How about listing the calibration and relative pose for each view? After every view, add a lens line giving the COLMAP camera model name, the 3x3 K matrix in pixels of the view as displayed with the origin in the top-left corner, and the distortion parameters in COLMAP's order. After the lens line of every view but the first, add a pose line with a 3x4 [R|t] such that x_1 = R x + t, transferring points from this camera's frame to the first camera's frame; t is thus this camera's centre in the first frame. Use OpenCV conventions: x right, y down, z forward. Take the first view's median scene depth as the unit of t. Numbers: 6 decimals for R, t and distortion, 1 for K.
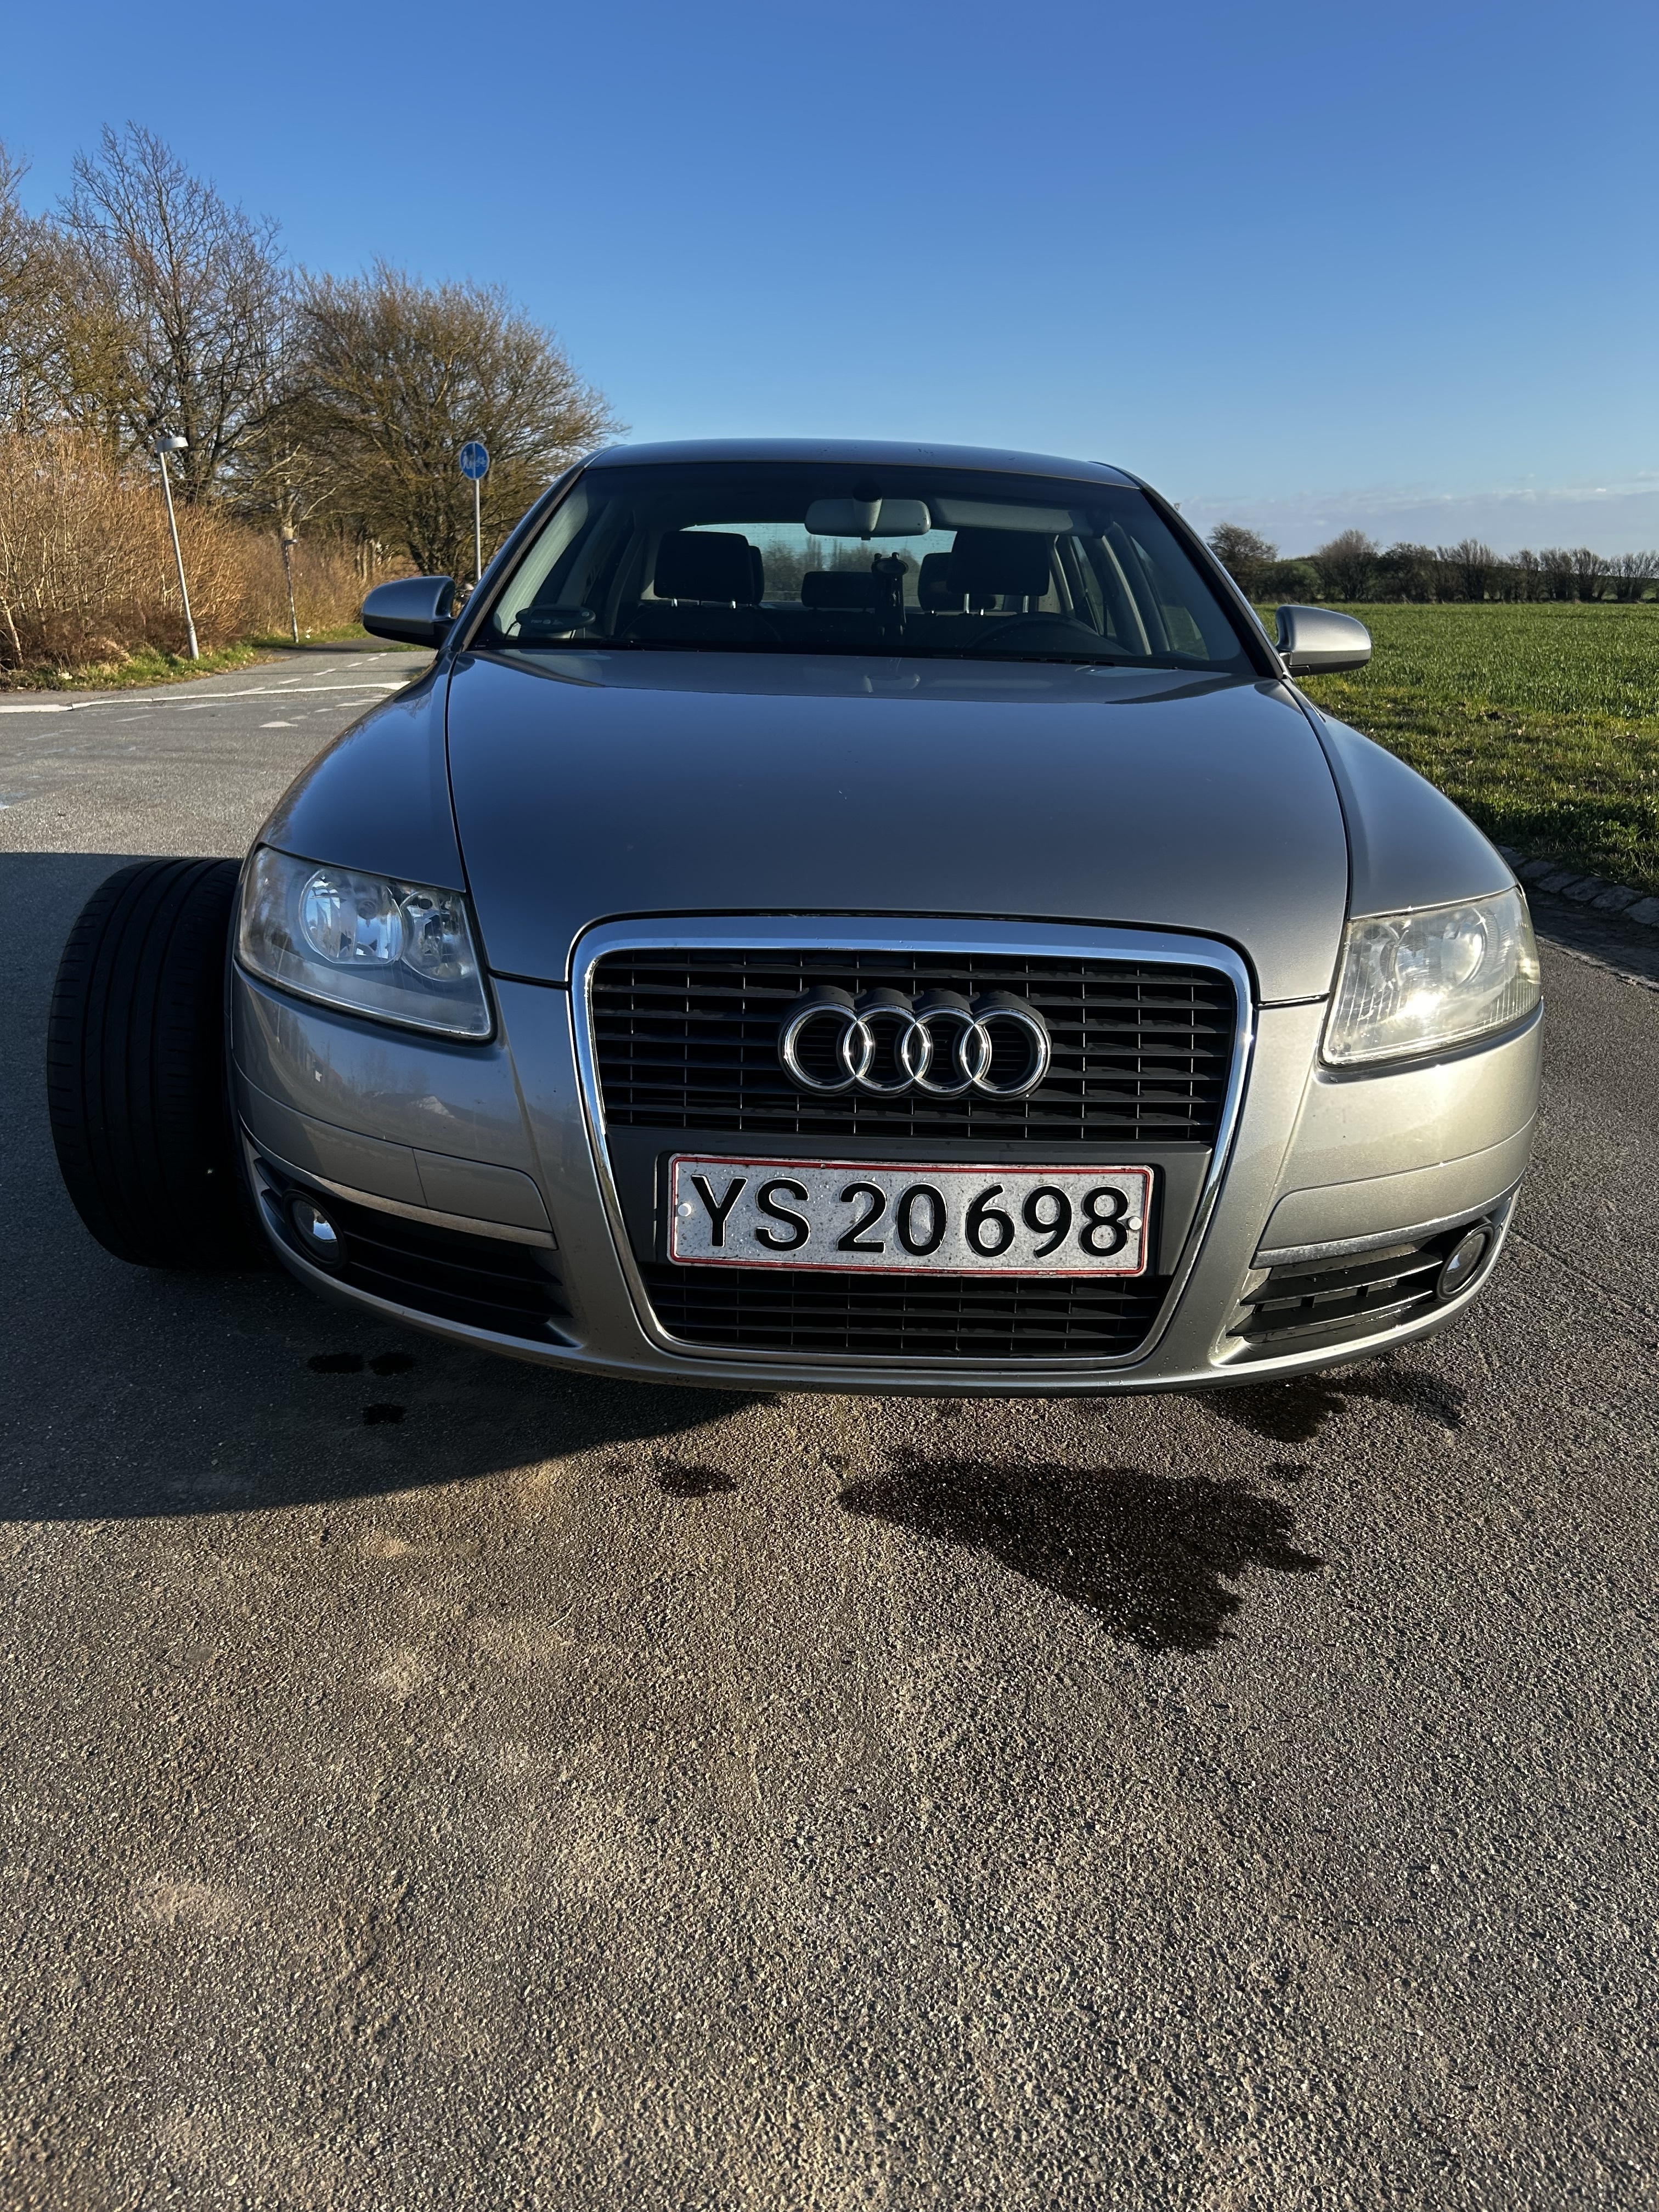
lens RADIAL K [[1674.1, 0, 814.5], [0, 1674.1, 1065.9], [0, 0, 1]] dist [0.045132, -0.053547]
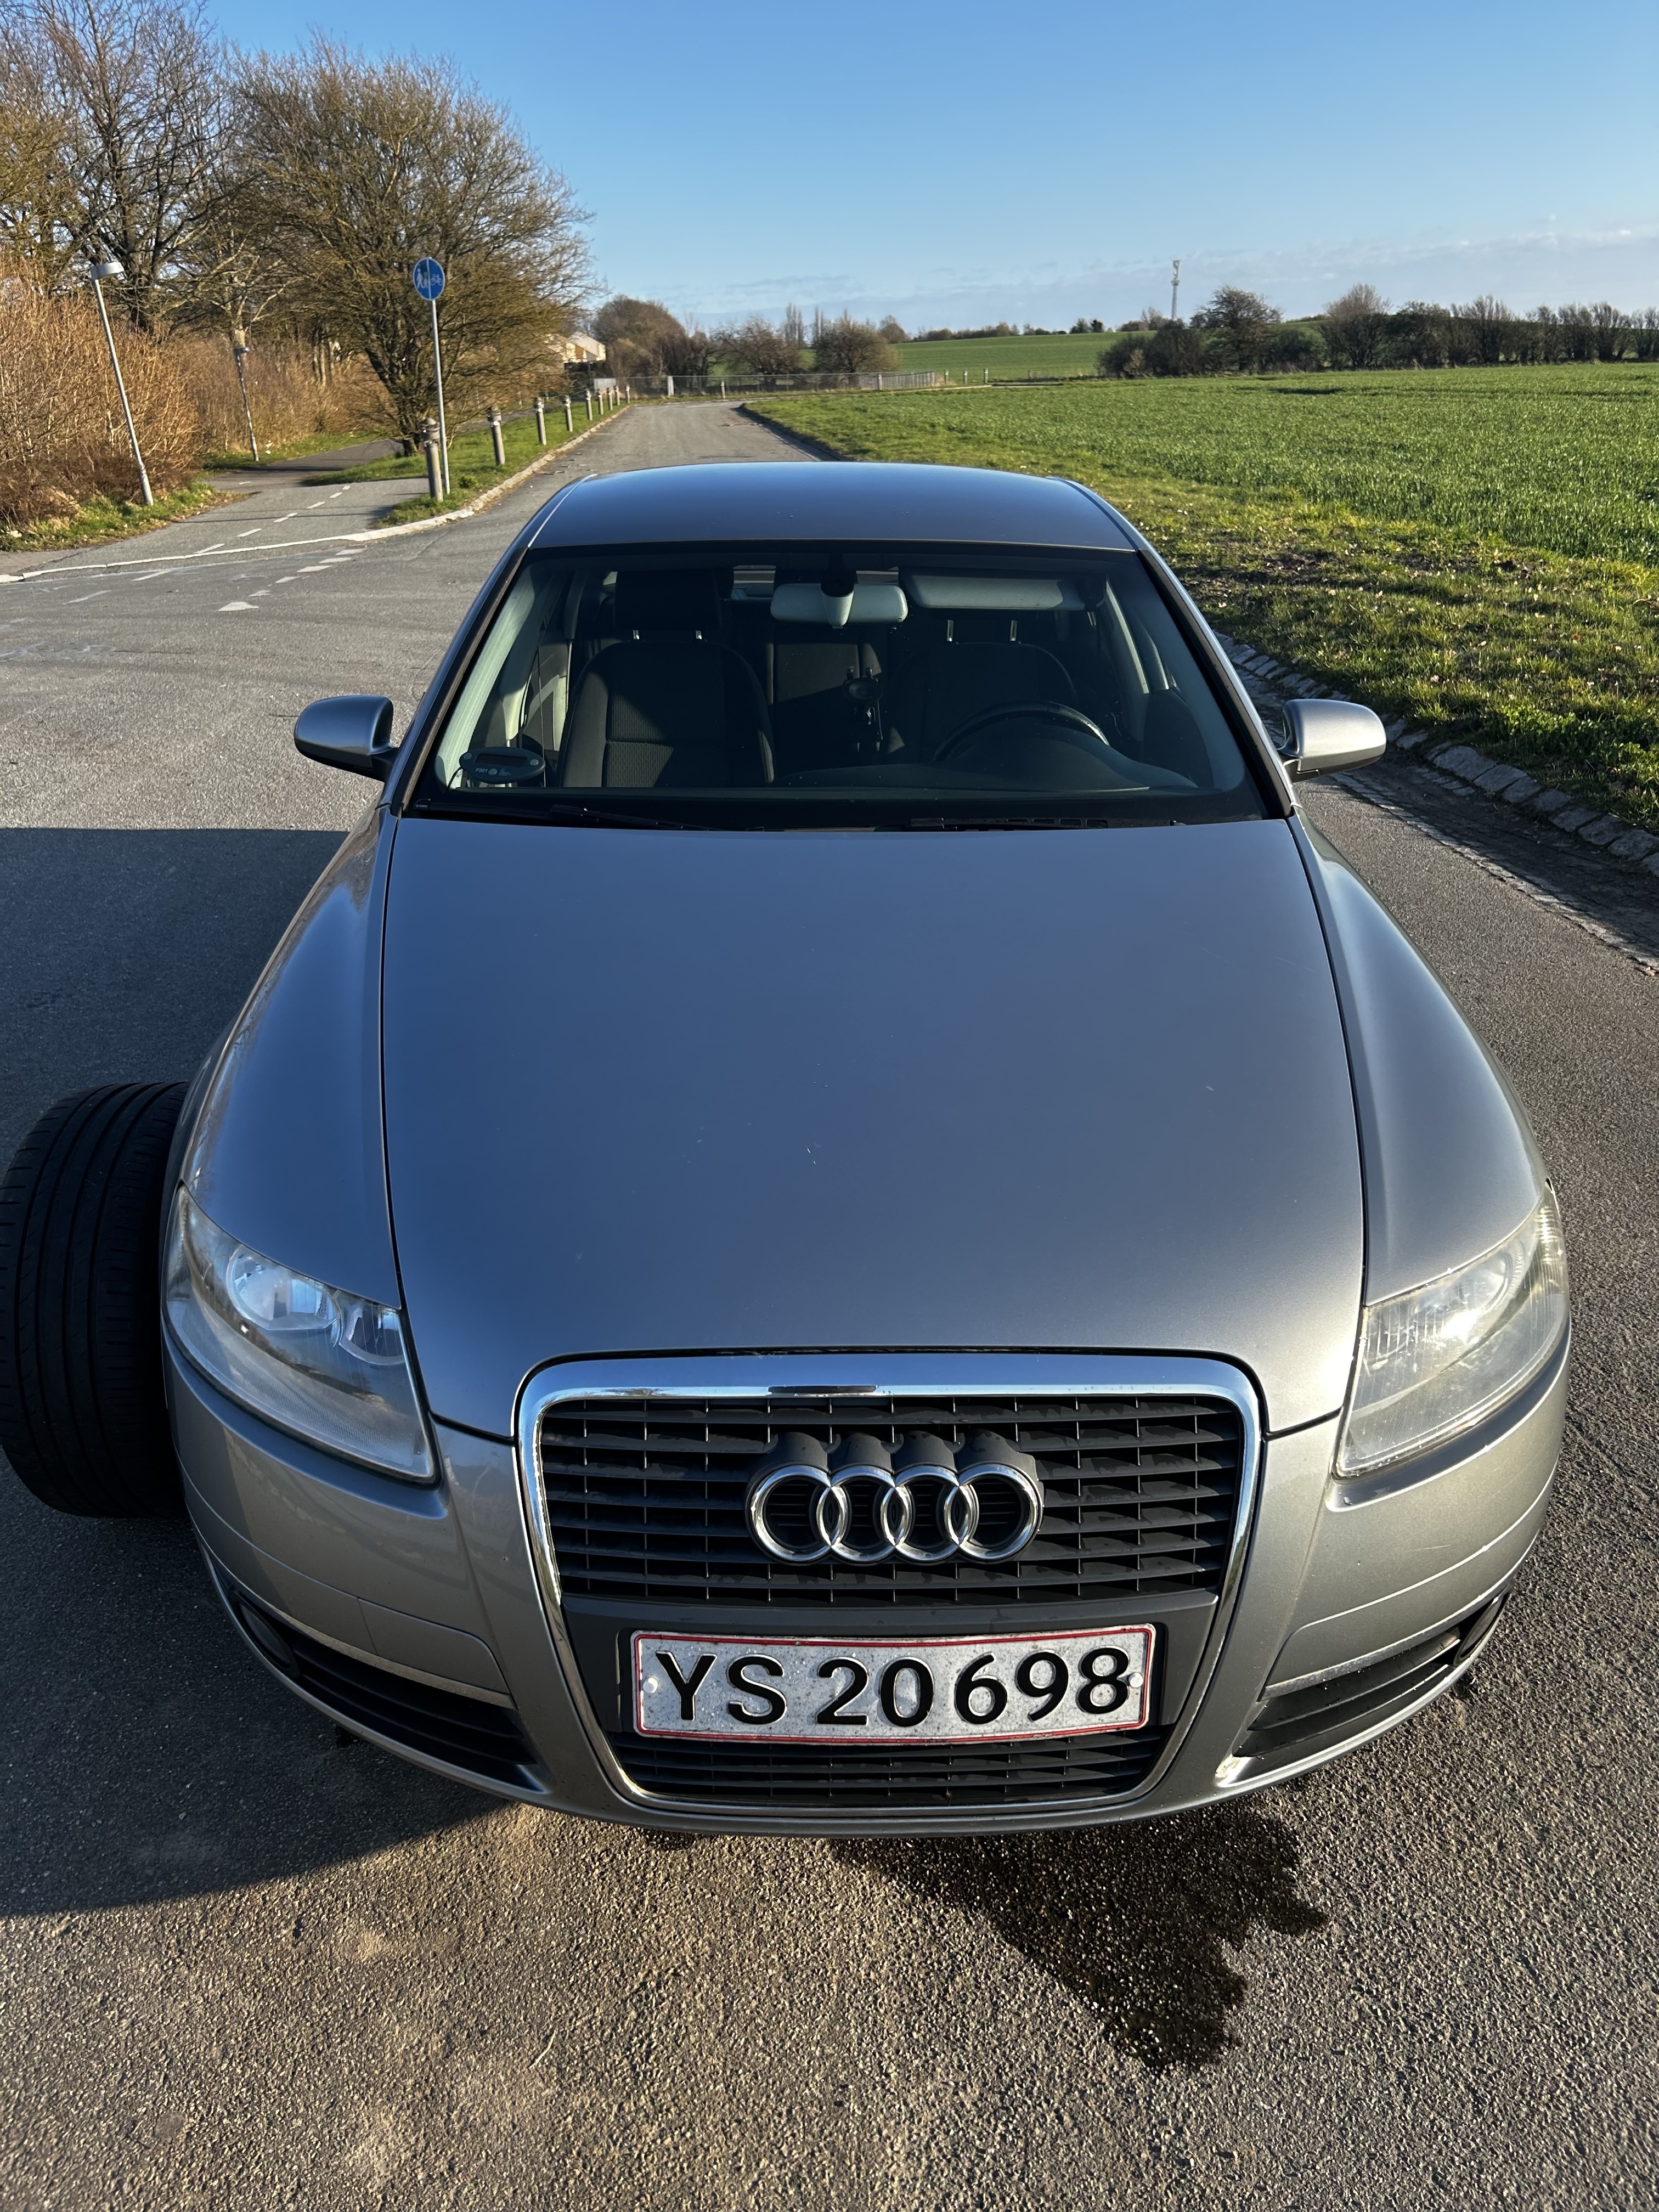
lens RADIAL K [[1674.1, 0, 813.5], [0, 1674.1, 1105.9], [0, 0, 1]] dist [0.045132, -0.053547]
pose [[0.999593, -0.028482, -0.001839, 0.019858], [0.028481, 0.991200, 0.129276, -0.298067], [-0.001859, -0.129276, 0.991607, 0.098500]]
